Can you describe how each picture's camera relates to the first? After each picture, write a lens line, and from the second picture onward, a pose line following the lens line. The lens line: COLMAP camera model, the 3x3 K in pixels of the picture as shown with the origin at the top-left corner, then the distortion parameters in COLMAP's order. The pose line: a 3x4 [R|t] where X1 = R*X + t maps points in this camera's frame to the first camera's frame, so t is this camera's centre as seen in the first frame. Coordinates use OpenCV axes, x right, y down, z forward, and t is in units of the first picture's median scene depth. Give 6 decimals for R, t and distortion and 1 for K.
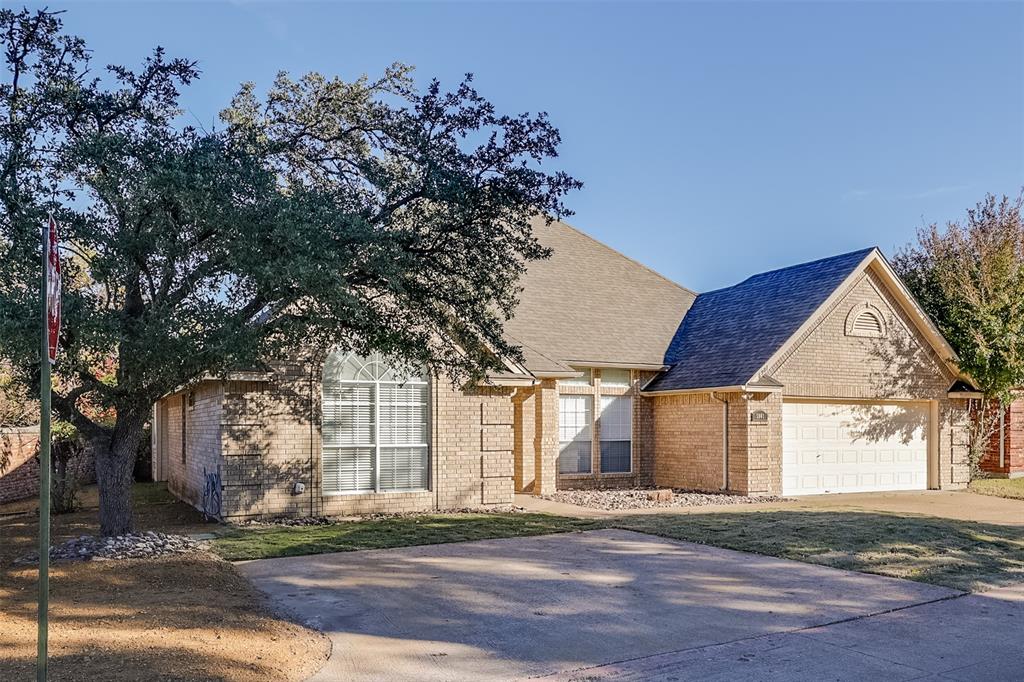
lens RADIAL K [[760.4, 0, 558.0], [0, 760.4, 343.1], [0, 0, 1]] dist [0.000808, -0.001559]
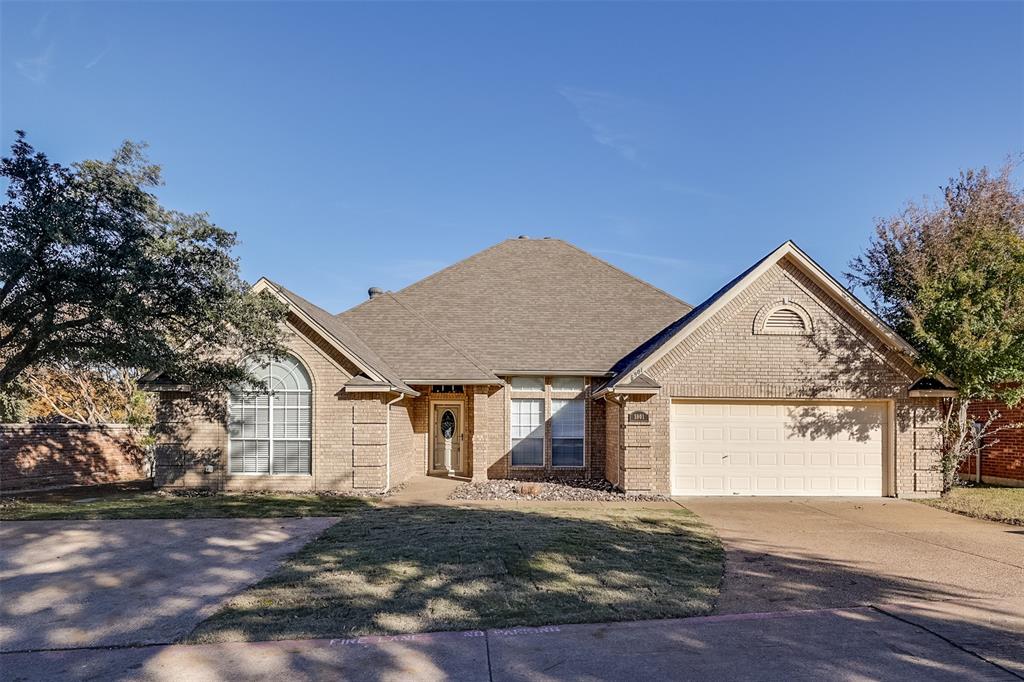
lens RADIAL K [[558.0, 0, 511.8], [0, 558.0, 359.9], [0, 0, 1]] dist [-0.004965, -0.001204]
pose [[0.908565, -0.042978, -0.415526, 0.404895], [0.039316, 0.999076, -0.017368, 0.023756], [0.415889, -0.000556, 0.909415, 0.224291]]
